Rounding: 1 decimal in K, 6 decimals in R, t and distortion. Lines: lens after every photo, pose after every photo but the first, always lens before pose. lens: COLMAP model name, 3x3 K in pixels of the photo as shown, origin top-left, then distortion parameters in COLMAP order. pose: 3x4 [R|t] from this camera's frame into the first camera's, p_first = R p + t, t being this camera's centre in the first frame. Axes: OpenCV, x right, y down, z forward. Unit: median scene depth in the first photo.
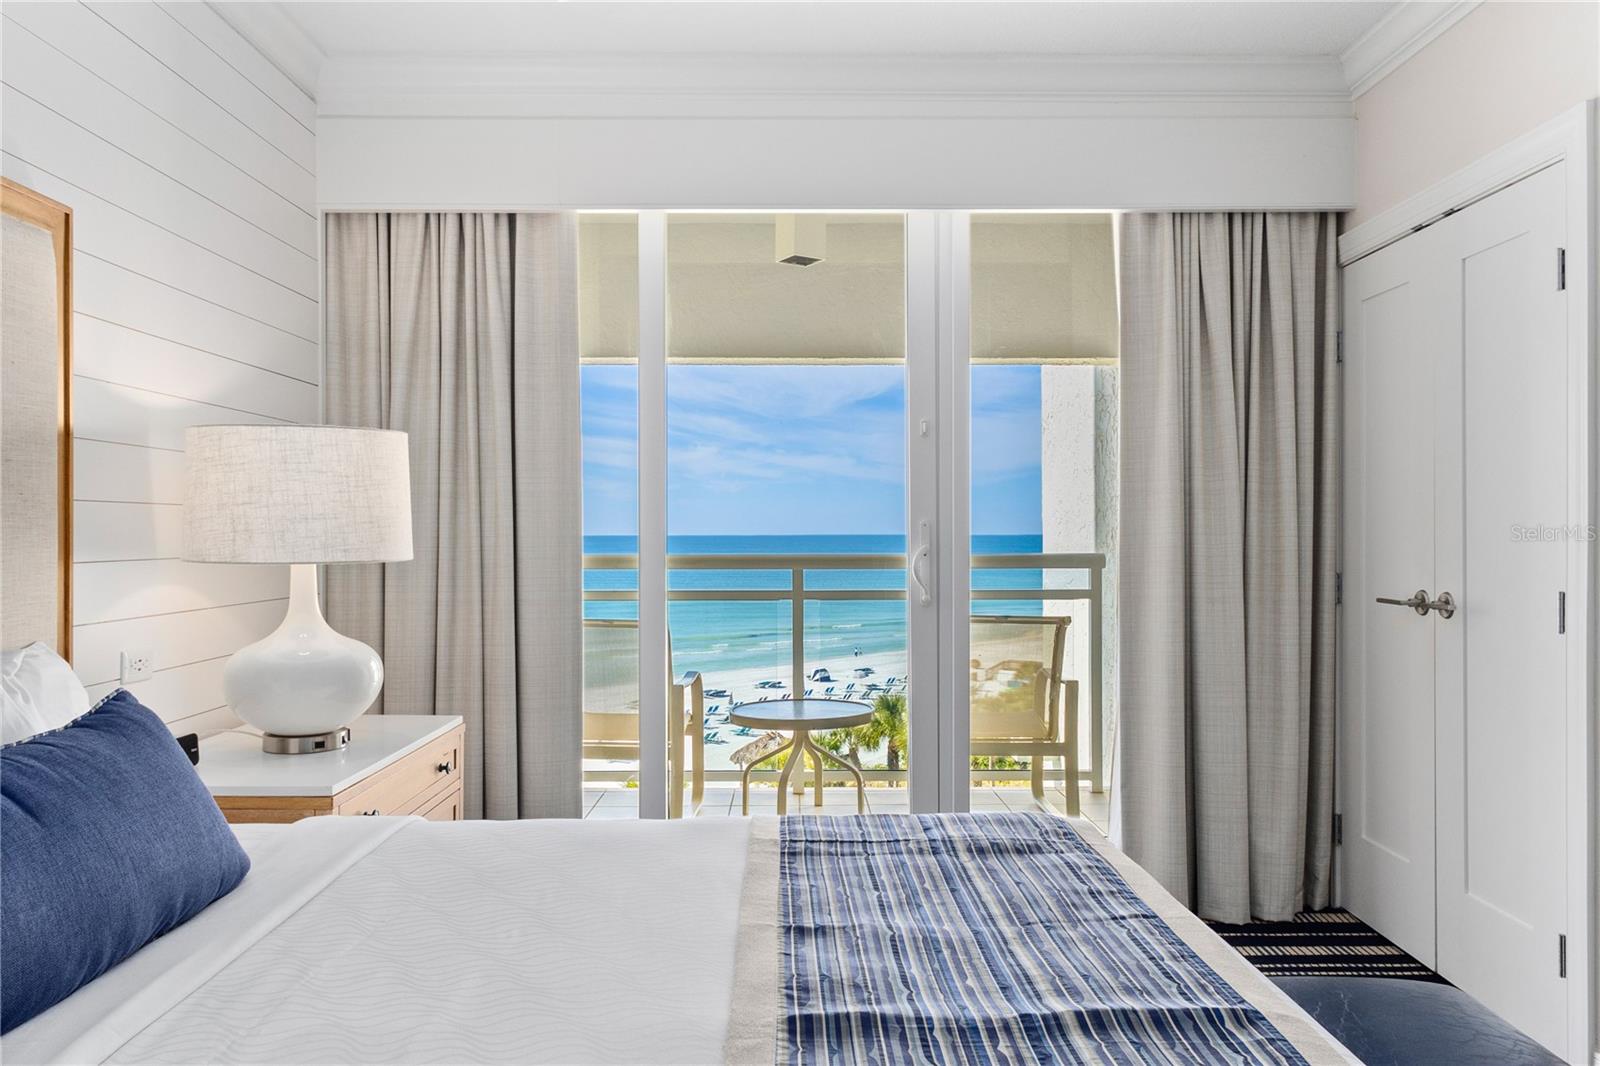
lens RADIAL K [[1154.6, 0, 800.0], [0, 1154.6, 533.0], [0, 0, 1]] dist [0.003060, 0.000654]
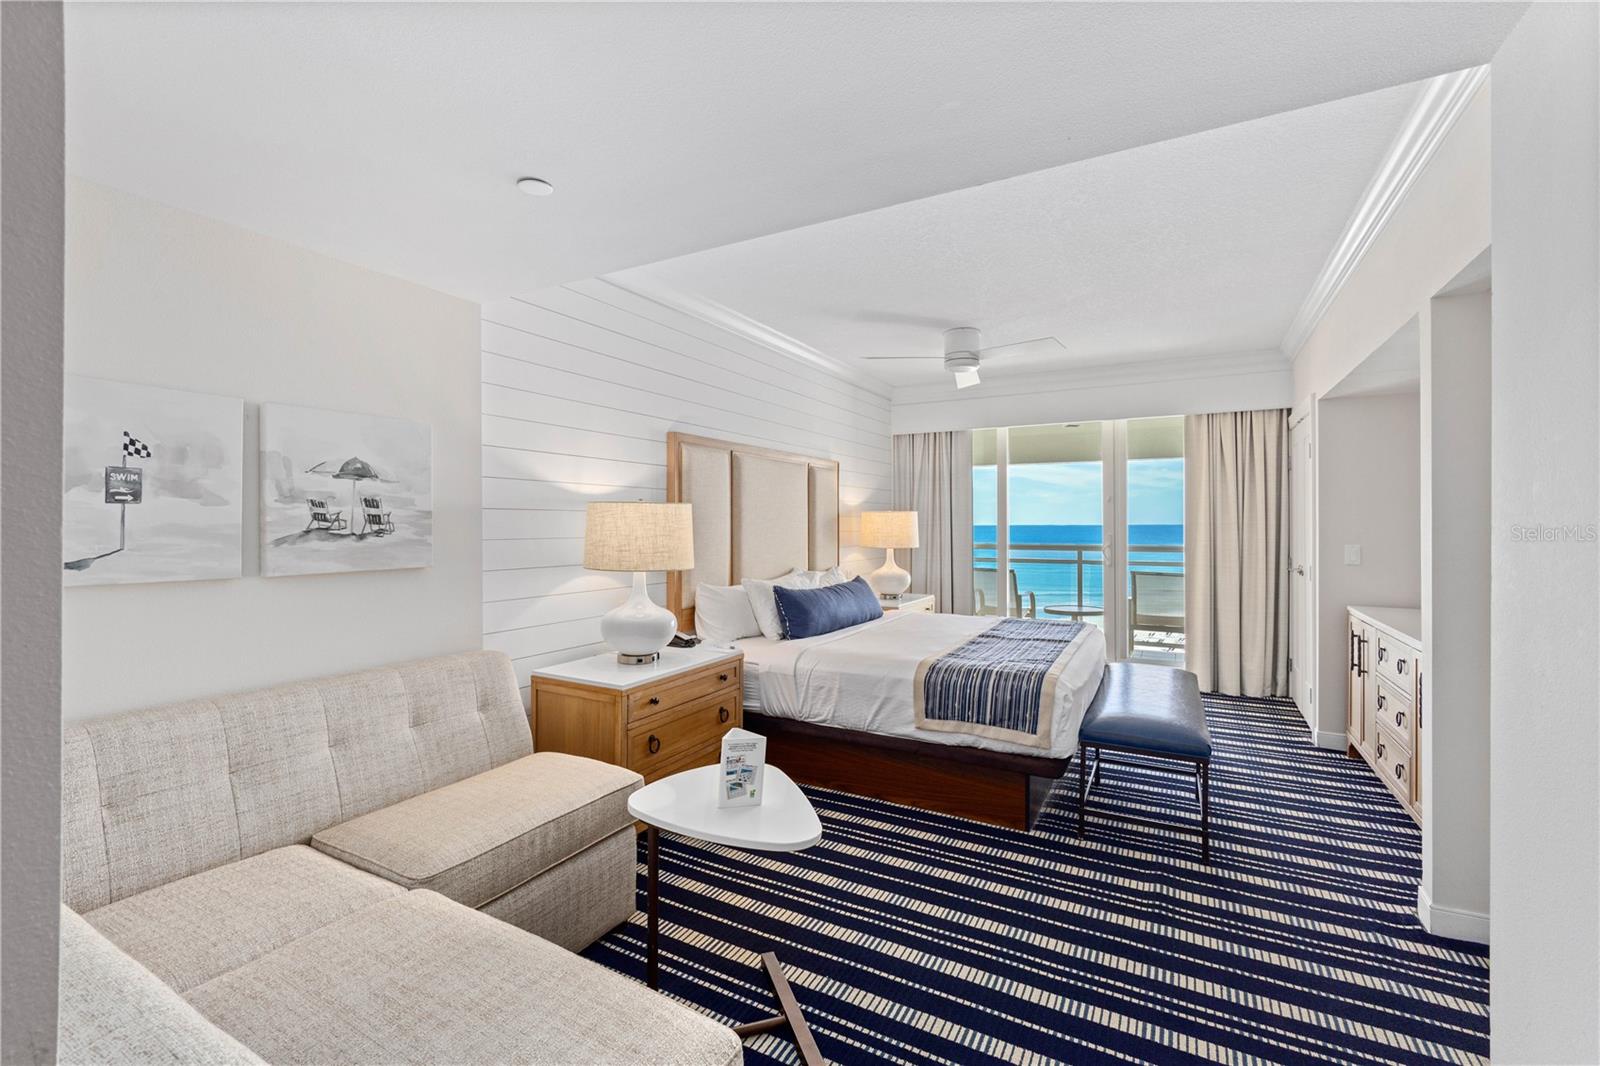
lens RADIAL K [[686.4, 0, 796.4], [0, 686.4, 518.9], [0, 0, 1]] dist [0.001343, 0.000115]
pose [[0.871039, -0.003088, -0.491205, 0.290176], [0.000139, 0.999982, -0.006040, -0.040291], [0.491215, 0.005193, 0.871023, -0.795603]]
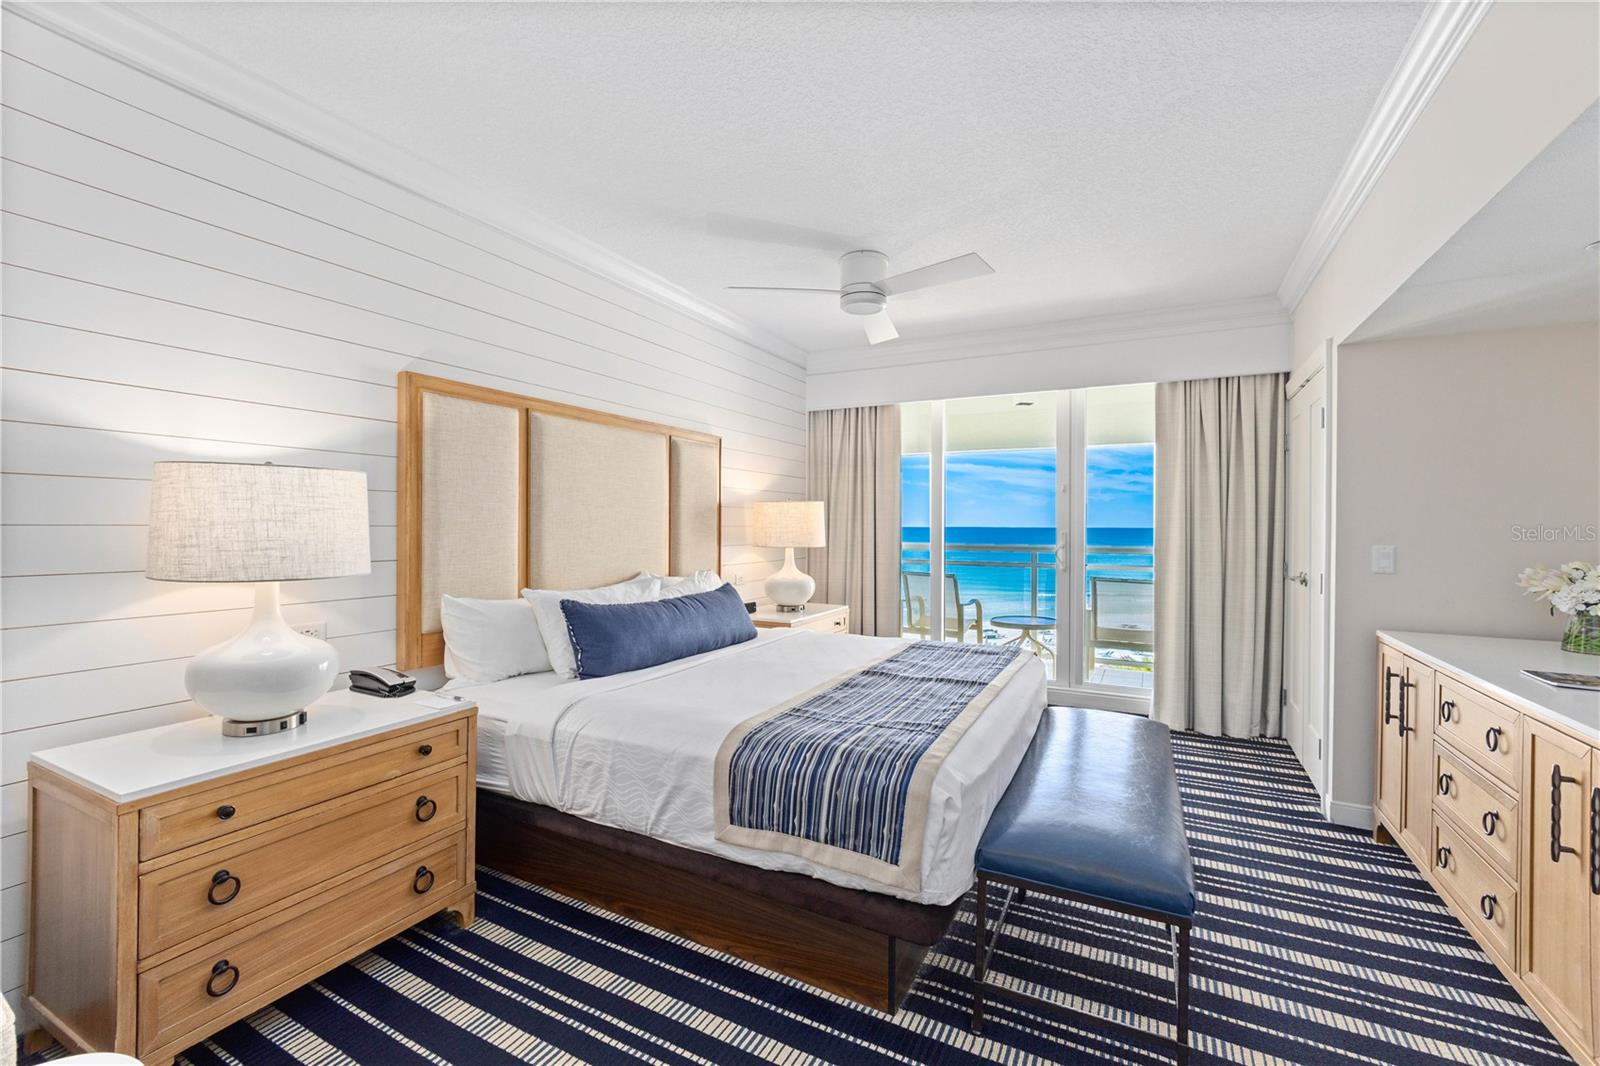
lens RADIAL K [[677.7, 0, 792.1], [0, 677.7, 524.7], [0, 0, 1]] dist [0.000117, 0.000151]
pose [[0.881964, 0.006261, -0.471276, 0.291806], [-0.006319, 0.999979, 0.001459, -0.024747], [0.471275, 0.001691, 0.881985, -0.385865]]
